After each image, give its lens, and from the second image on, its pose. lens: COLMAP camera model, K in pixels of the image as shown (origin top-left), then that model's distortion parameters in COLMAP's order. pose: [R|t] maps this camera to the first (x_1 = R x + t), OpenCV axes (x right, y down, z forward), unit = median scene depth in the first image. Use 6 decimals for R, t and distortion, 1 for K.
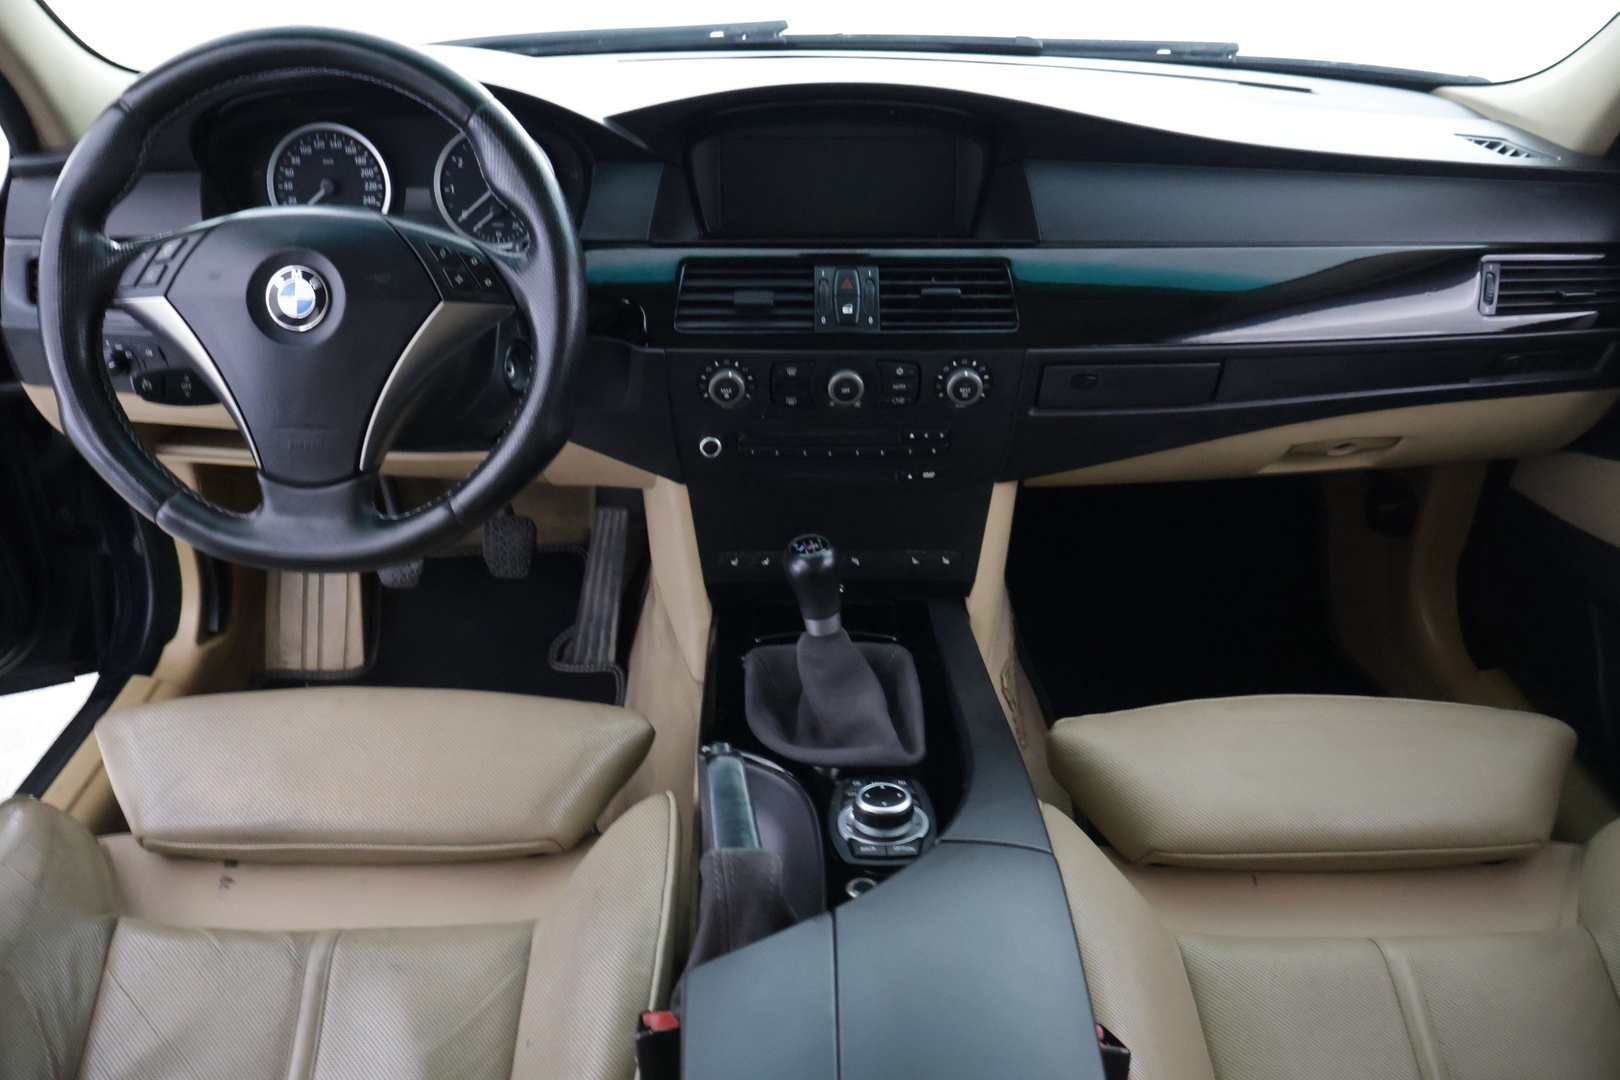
lens RADIAL K [[1360.0, 0, 809.3], [0, 1360.0, 530.9], [0, 0, 1]] dist [0.005421, 0.000083]
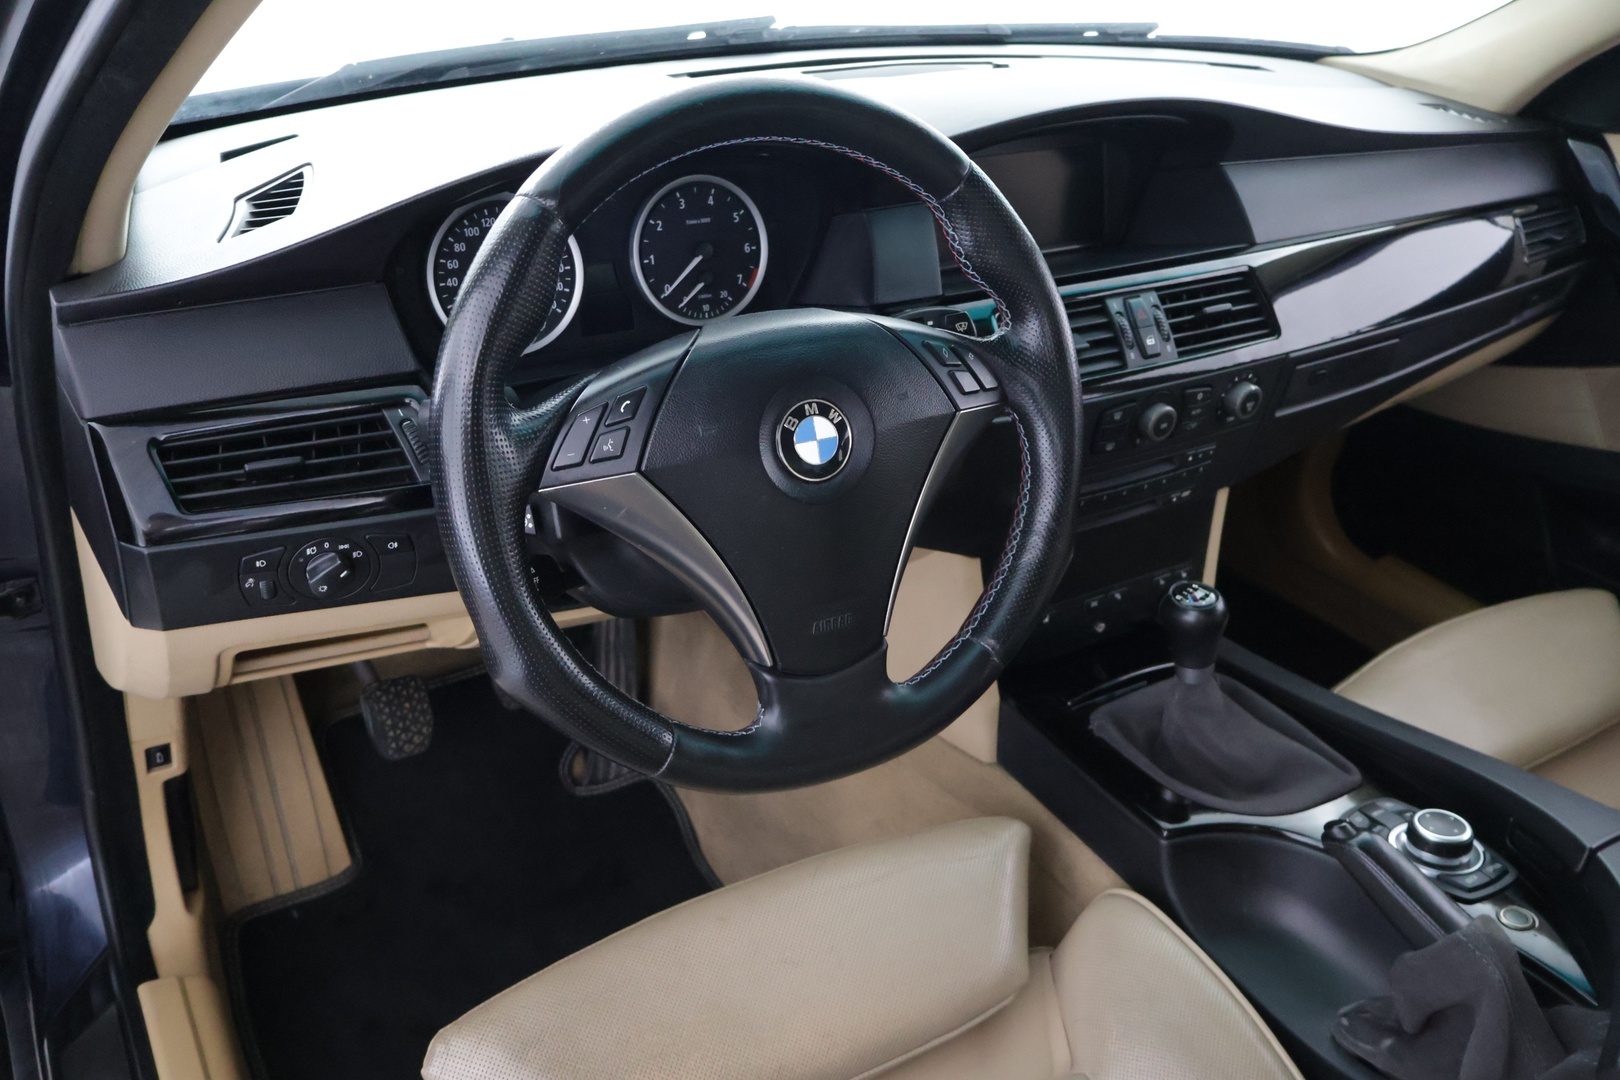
lens RADIAL K [[1360.0, 0, 804.8], [0, 1360.0, 535.9], [0, 0, 1]] dist [0.005421, 0.000083]
pose [[0.859907, -0.213787, 0.463525, -0.620872], [0.192770, 0.976835, 0.092919, -0.158222], [-0.472652, 0.009452, 0.881199, 0.272129]]
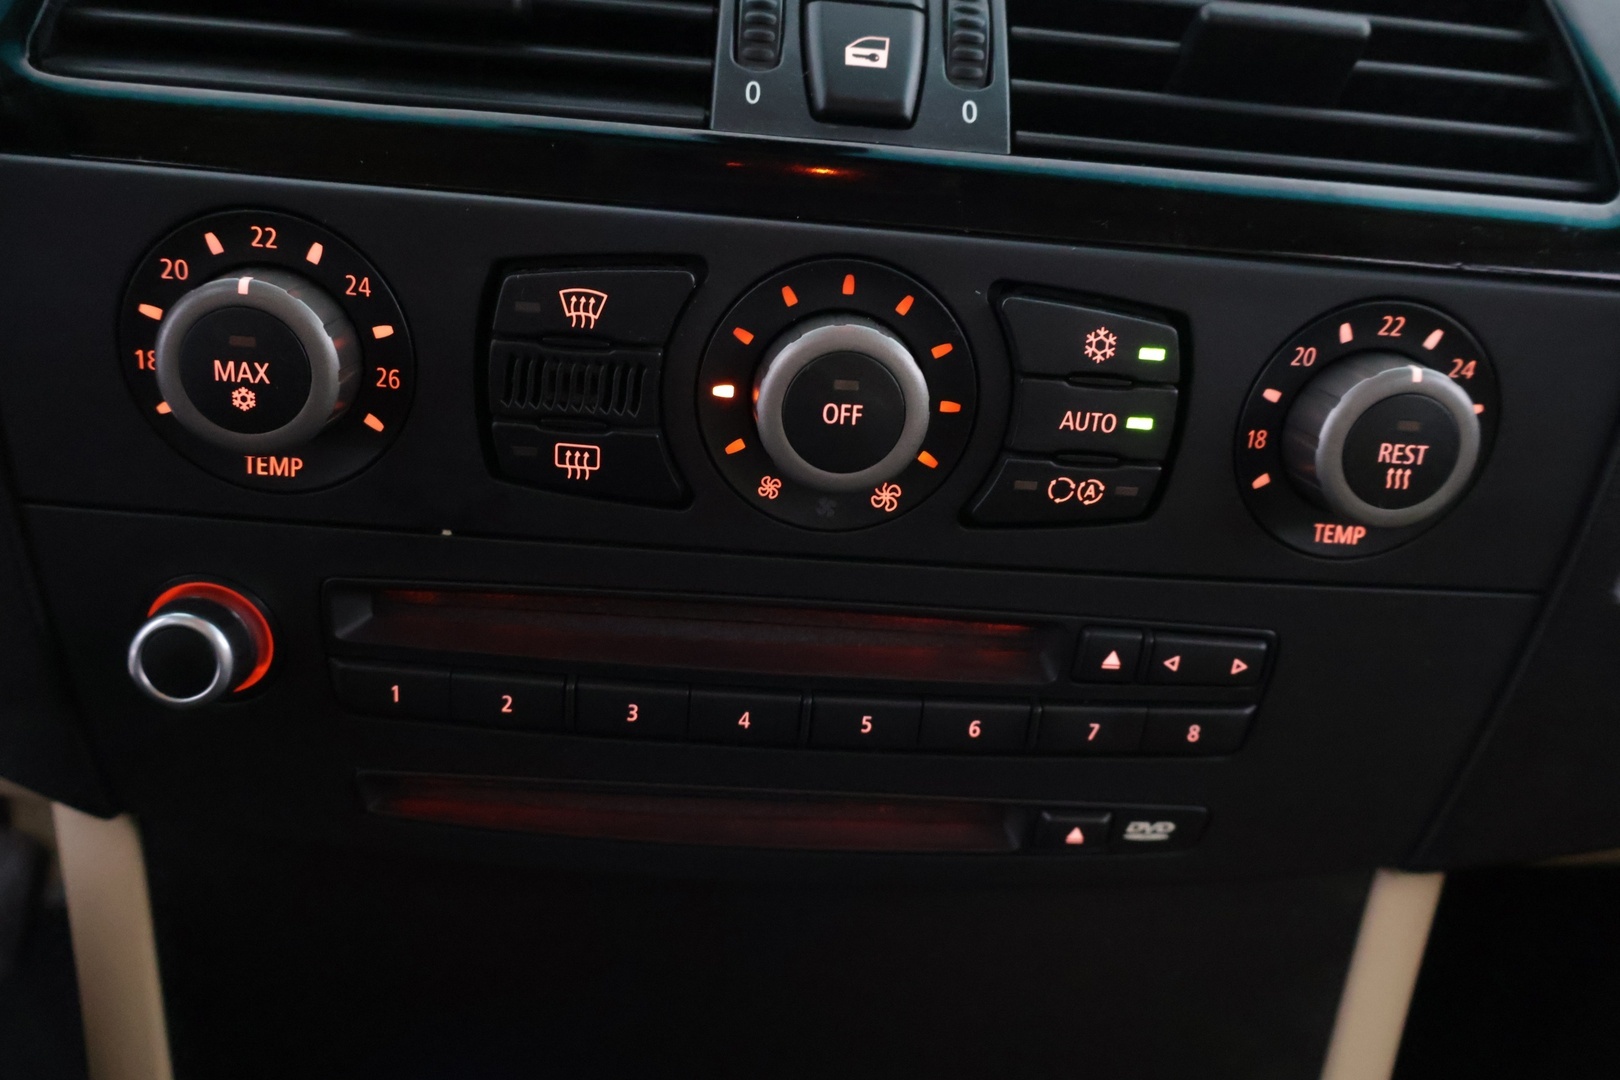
lens RADIAL K [[1360.0, 0, 808.8], [0, 1360.0, 533.4], [0, 0, 1]] dist [0.005421, 0.000083]
pose [[0.996628, 0.062376, 0.053308, 0.011715], [-0.051048, 0.980001, -0.192332, -0.044184], [-0.064239, 0.188962, 0.979881, 0.772541]]
